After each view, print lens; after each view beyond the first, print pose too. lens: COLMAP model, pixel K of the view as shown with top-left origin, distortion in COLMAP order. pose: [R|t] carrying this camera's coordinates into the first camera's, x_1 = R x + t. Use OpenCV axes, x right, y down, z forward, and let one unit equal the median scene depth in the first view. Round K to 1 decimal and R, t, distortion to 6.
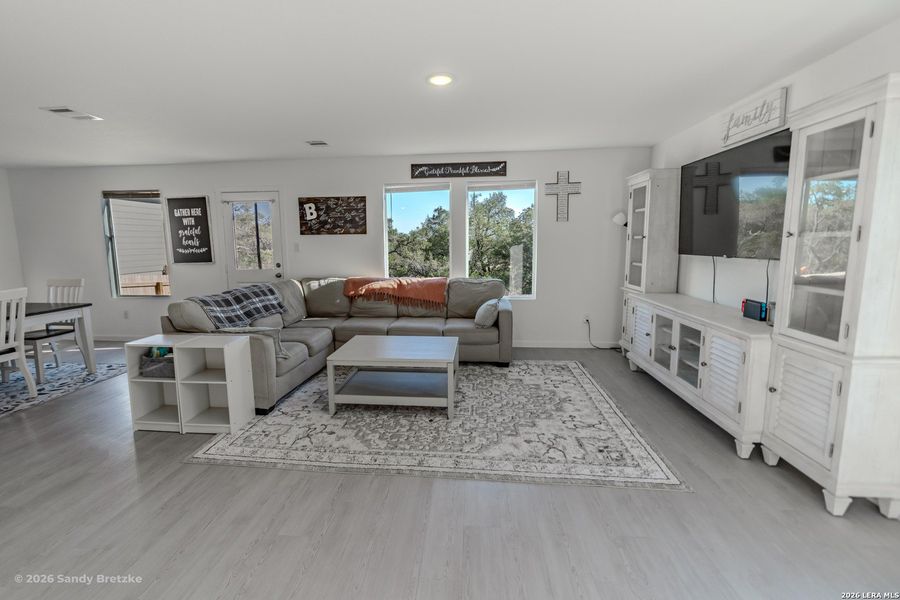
lens RADIAL K [[398.7, 0, 432.7], [0, 398.7, 294.7], [0, 0, 1]] dist [0.010274, 0.000381]
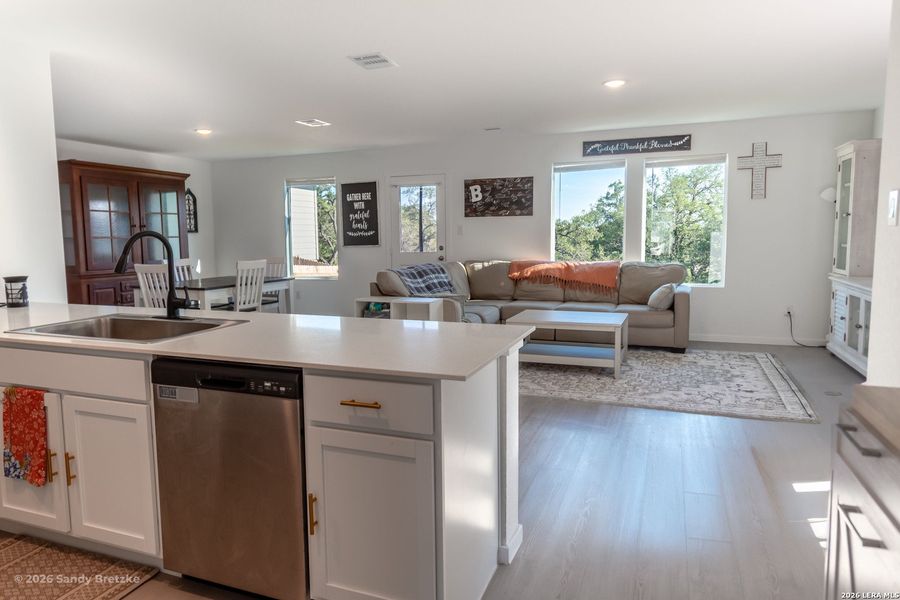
lens RADIAL K [[588.5, 0, 432.4], [0, 588.5, 291.8], [0, 0, 1]] dist [0.002456, -0.000809]
pose [[0.960038, 0.026019, -0.278657, 0.001522], [-0.035134, 0.998997, -0.027765, 0.080897], [0.277655, 0.036446, 0.959989, -0.429258]]
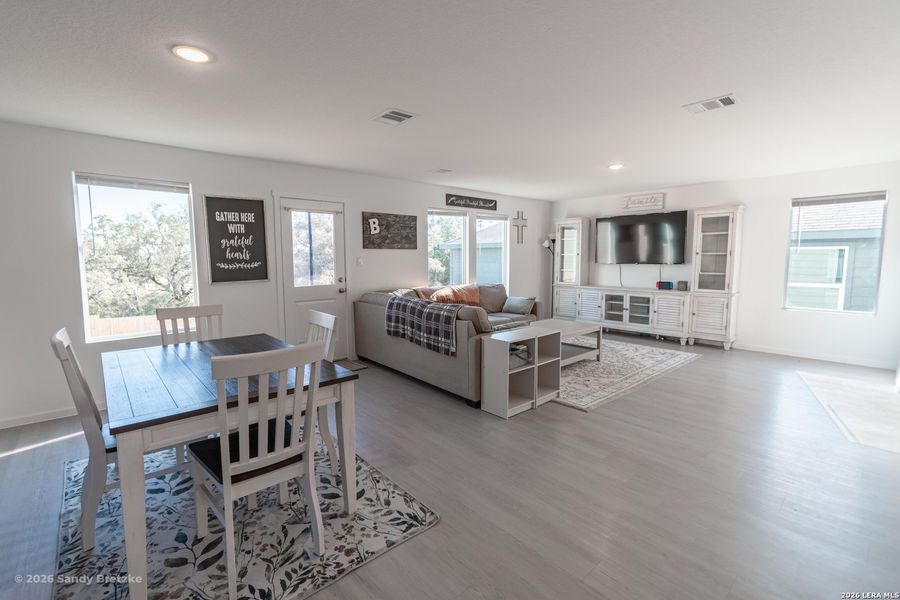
lens RADIAL K [[398.7, 0, 432.7], [0, 398.7, 294.7], [0, 0, 1]] dist [0.010274, 0.000381]
pose [[0.686126, -0.061312, 0.724895, -0.993244], [0.095626, 0.995397, -0.006321, -0.013016], [-0.721171, 0.073656, 0.688831, 0.206270]]
